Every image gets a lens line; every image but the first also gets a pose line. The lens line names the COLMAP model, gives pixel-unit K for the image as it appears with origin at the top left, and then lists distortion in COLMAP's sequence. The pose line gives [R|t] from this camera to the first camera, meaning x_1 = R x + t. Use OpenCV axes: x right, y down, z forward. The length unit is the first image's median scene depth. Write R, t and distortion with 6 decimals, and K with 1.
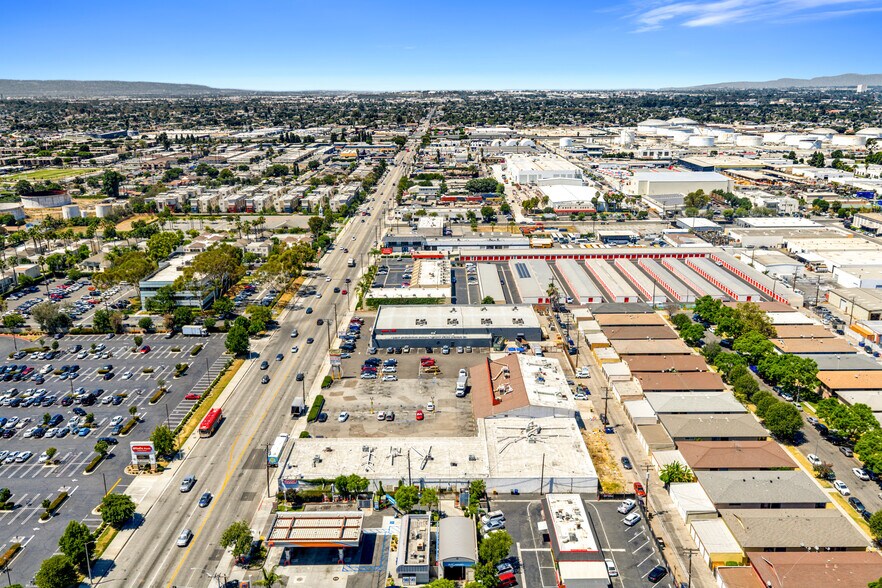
lens RADIAL K [[741.8, 0, 441.0], [0, 741.8, 294.0], [0, 0, 1]] dist [0.009628, -0.012714]
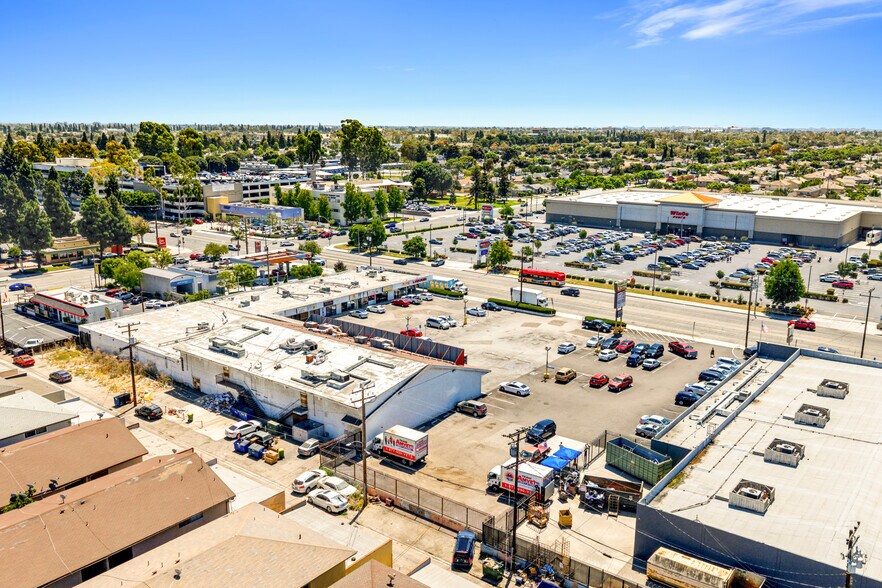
lens RADIAL K [[737.7, 0, 440.9], [0, 737.7, 276.1], [0, 0, 1]] dist [0.006854, -0.002800]
pose [[-0.613559, 0.165317, -0.772150, 0.399280], [-0.212155, 0.907376, 0.362849, -0.113234], [0.760615, 0.386445, -0.521656, 1.172754]]
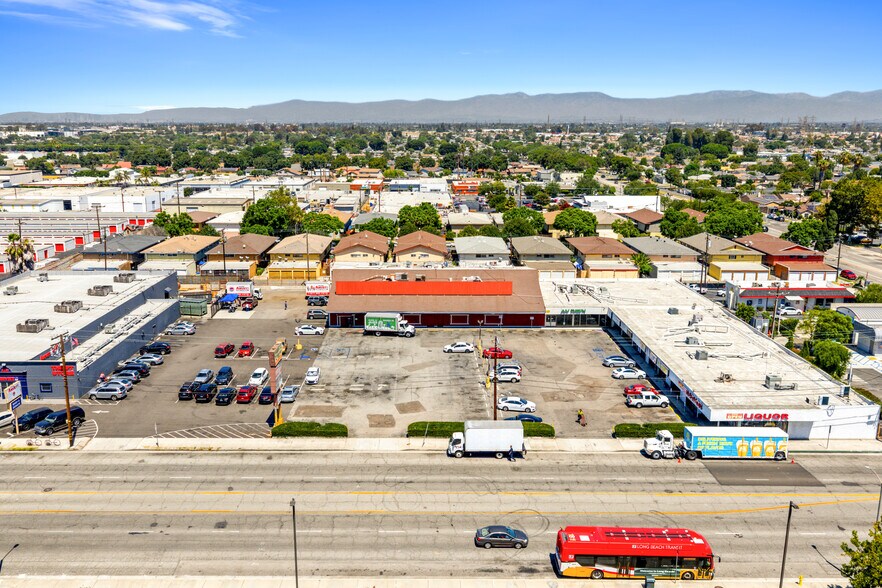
lens RADIAL K [[744.6, 0, 426.1], [0, 744.6, 295.1], [0, 0, 1]] dist [0.008690, -0.003316]
pose [[-0.005247, -0.217338, 0.976082, -0.488006], [0.268805, 0.939862, 0.210718, -0.007601], [-0.963180, 0.263482, 0.053491, 0.879610]]
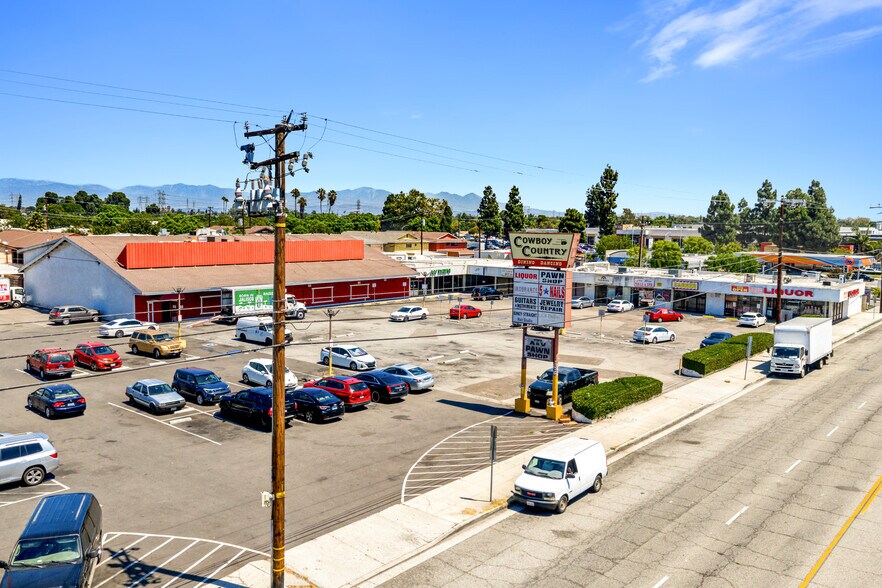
lens RADIAL K [[741.8, 0, 441.0], [0, 741.8, 294.0], [0, 0, 1]] dist [0.009628, -0.012714]
pose [[-0.776366, -0.068357, 0.626565, -0.226322], [0.158699, 0.940872, 0.299289, 0.032093], [-0.609976, 0.331793, -0.719613, 1.116488]]
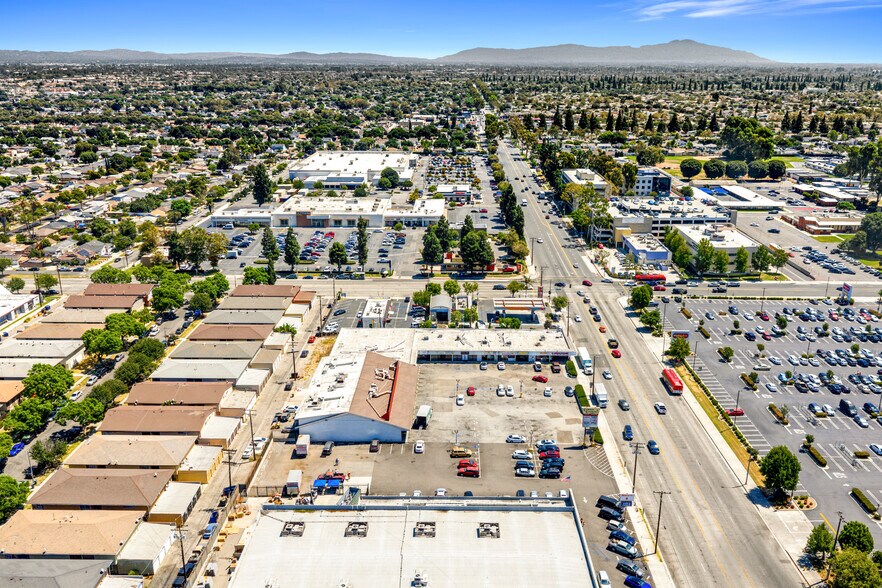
lens RADIAL K [[737.7, 0, 440.9], [0, 737.7, 276.1], [0, 0, 1]] dist [0.006854, -0.002800]
pose [[-0.999833, 0.005891, 0.017278, -0.005691], [0.014104, 0.850182, 0.526300, -0.421314], [-0.011590, 0.526456, -0.850123, 1.527948]]
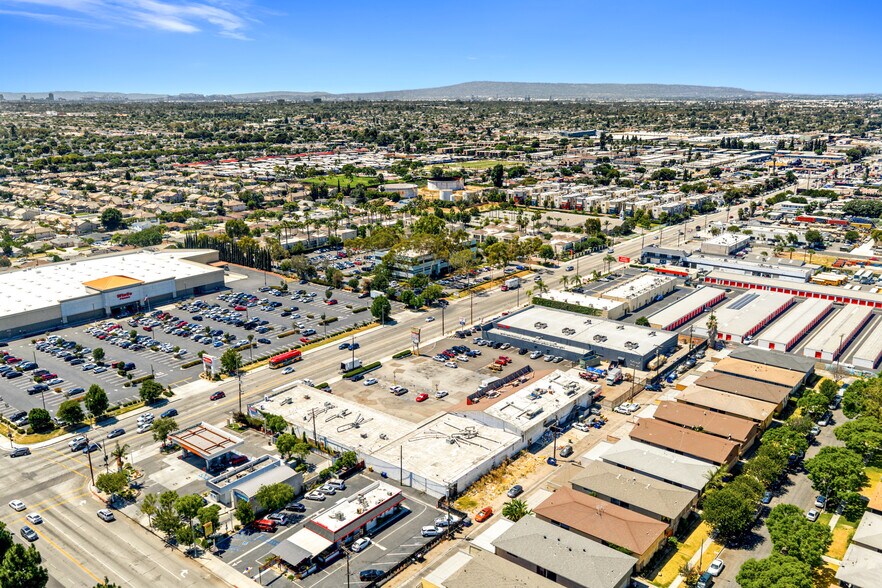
lens RADIAL K [[738.4, 0, 440.7], [0, 738.4, 282.6], [0, 0, 1]] dist [0.010675, -0.002540]
pose [[0.777414, 0.160064, -0.608282, 0.538598], [-0.170162, 0.984538, 0.041597, -0.043991], [0.605535, 0.071169, 0.792630, 0.133693]]
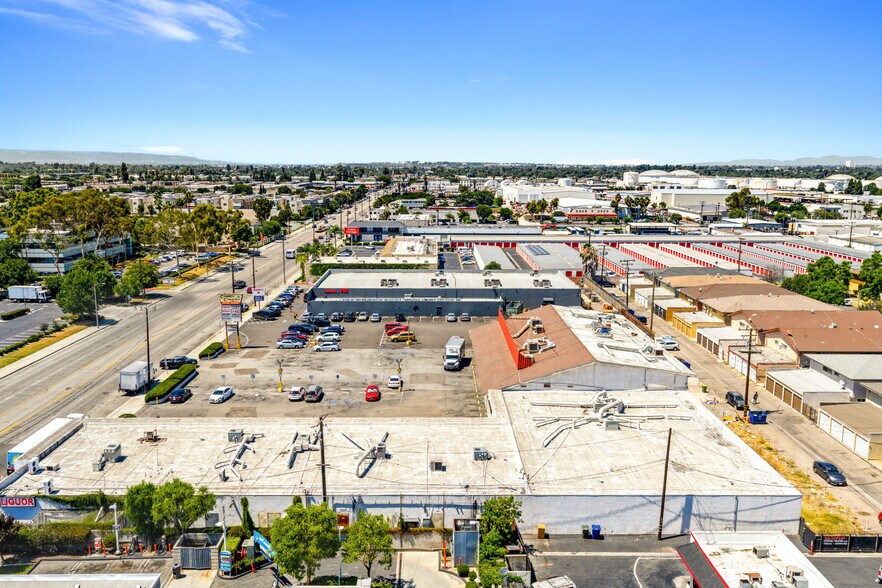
lens RADIAL K [[752.1, 0, 441.0], [0, 752.1, 294.0], [0, 0, 1]] dist [0.001956, -0.006166]
pose [[0.999833, 0.009946, 0.015308, 0.008394], [-0.008337, 0.994770, -0.101796, 0.128739], [-0.016241, 0.101651, 0.994688, 0.417520]]
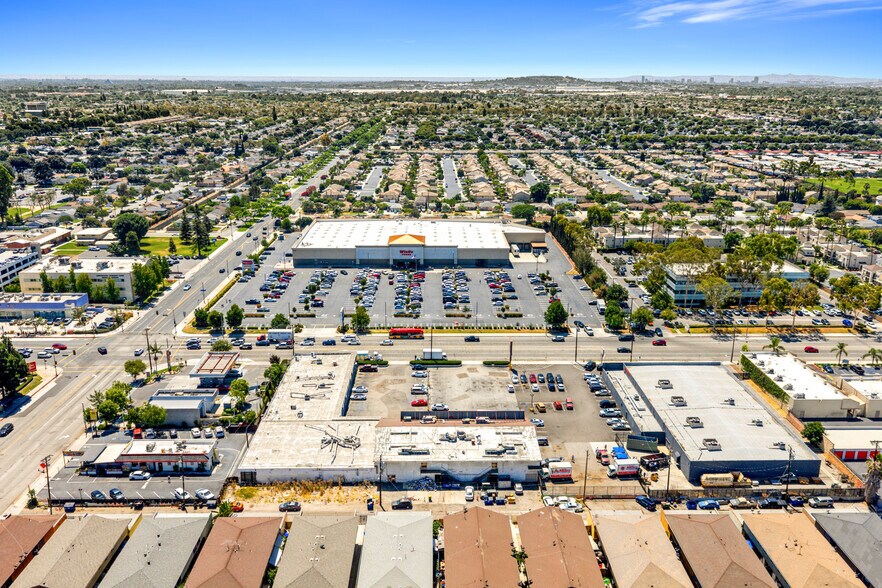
lens RADIAL K [[737.7, 0, 440.9], [0, 737.7, 276.1], [0, 0, 1]] dist [0.006854, -0.002800]
pose [[0.021535, 0.268823, -0.962949, 0.784362], [-0.274320, 0.927795, 0.252875, -0.228818], [0.961397, 0.258711, 0.093724, 0.772391]]
